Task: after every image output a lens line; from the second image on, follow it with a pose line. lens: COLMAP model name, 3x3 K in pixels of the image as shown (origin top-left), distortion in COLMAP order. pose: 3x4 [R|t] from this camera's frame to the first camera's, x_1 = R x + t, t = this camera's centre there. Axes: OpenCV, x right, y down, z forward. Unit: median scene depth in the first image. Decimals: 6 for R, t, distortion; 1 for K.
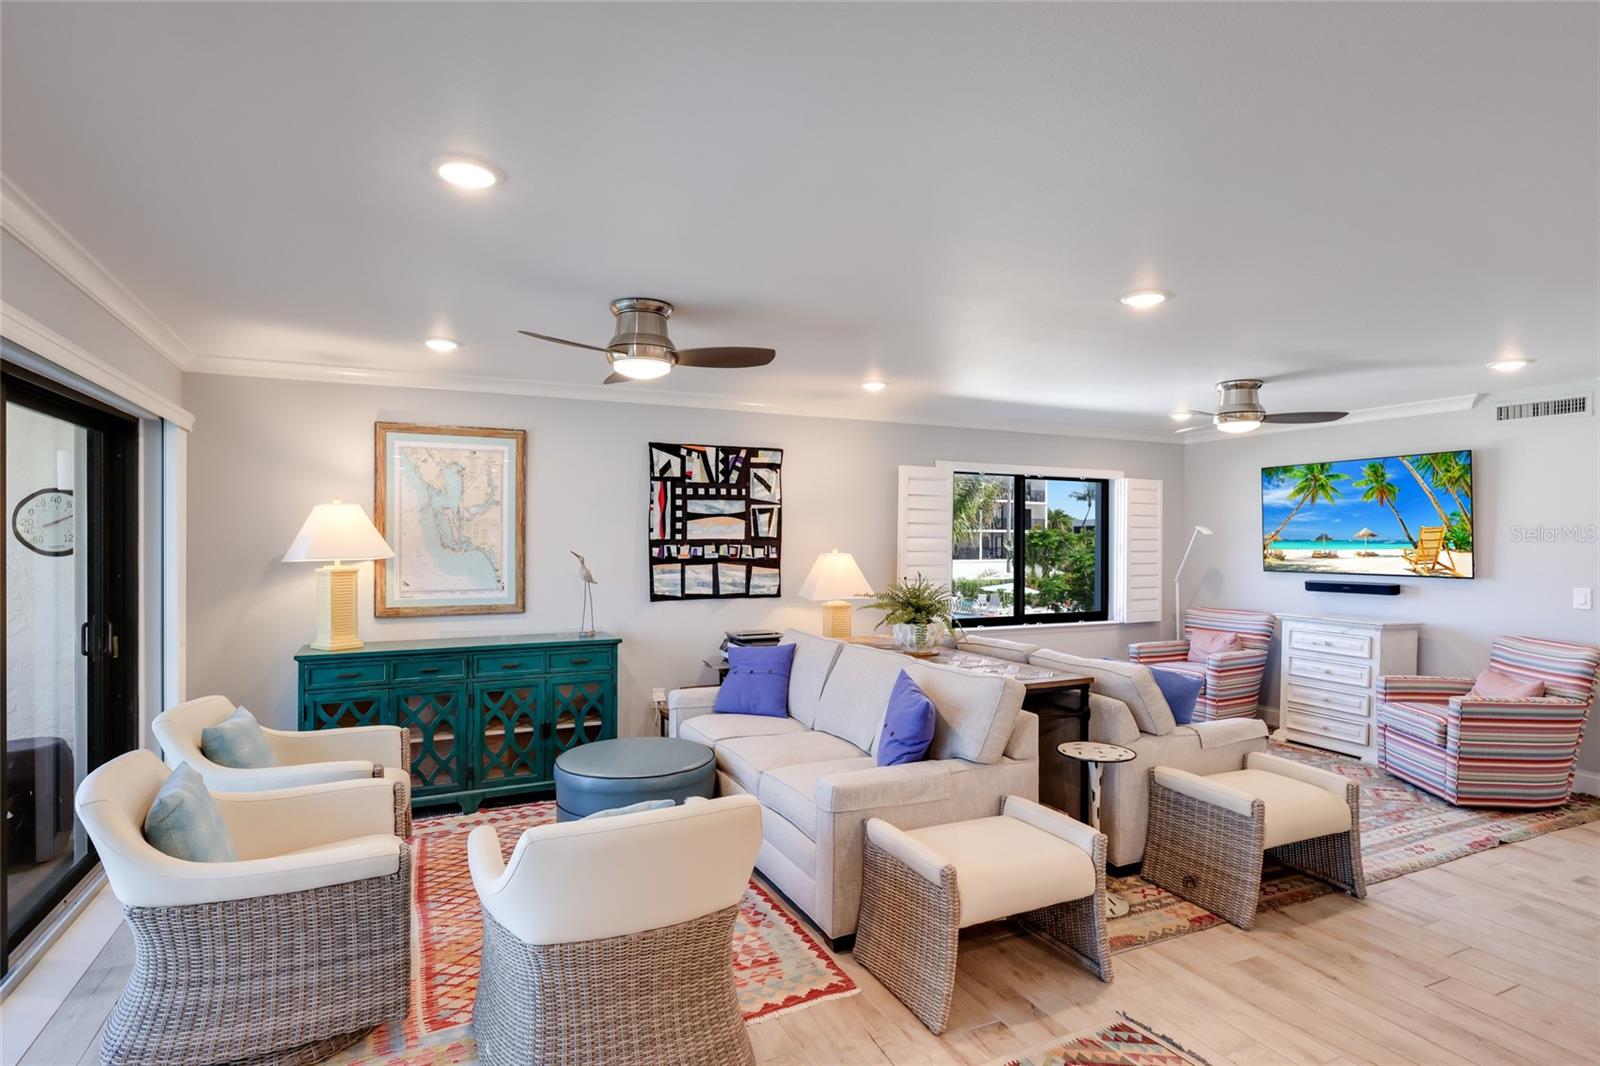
lens RADIAL K [[822.3, 0, 804.6], [0, 822.3, 533.9], [0, 0, 1]] dist [-0.002741, 0.001271]
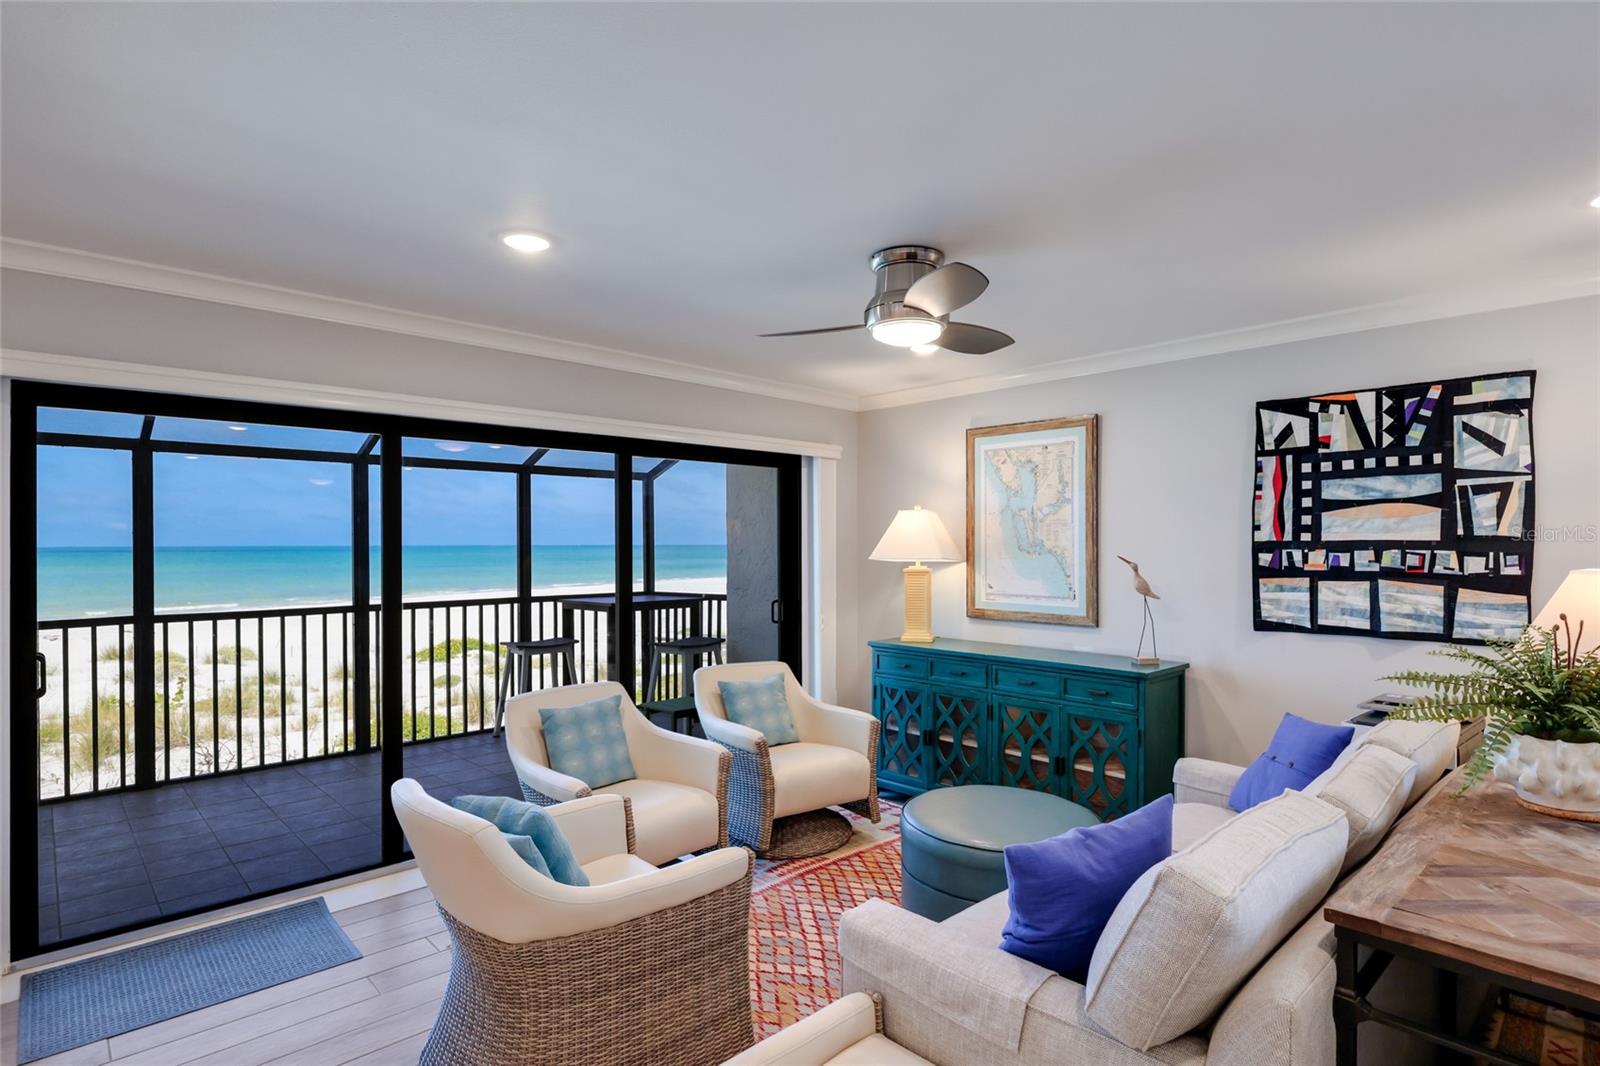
lens RADIAL K [[822.3, 0, 797.0], [0, 822.3, 540.8], [0, 0, 1]] dist [-0.002741, 0.001271]
pose [[0.303361, -0.003771, -0.952868, 0.350458], [0.008444, 0.999964, -0.001269, 0.003755], [0.952838, -0.007661, 0.303382, 0.410418]]
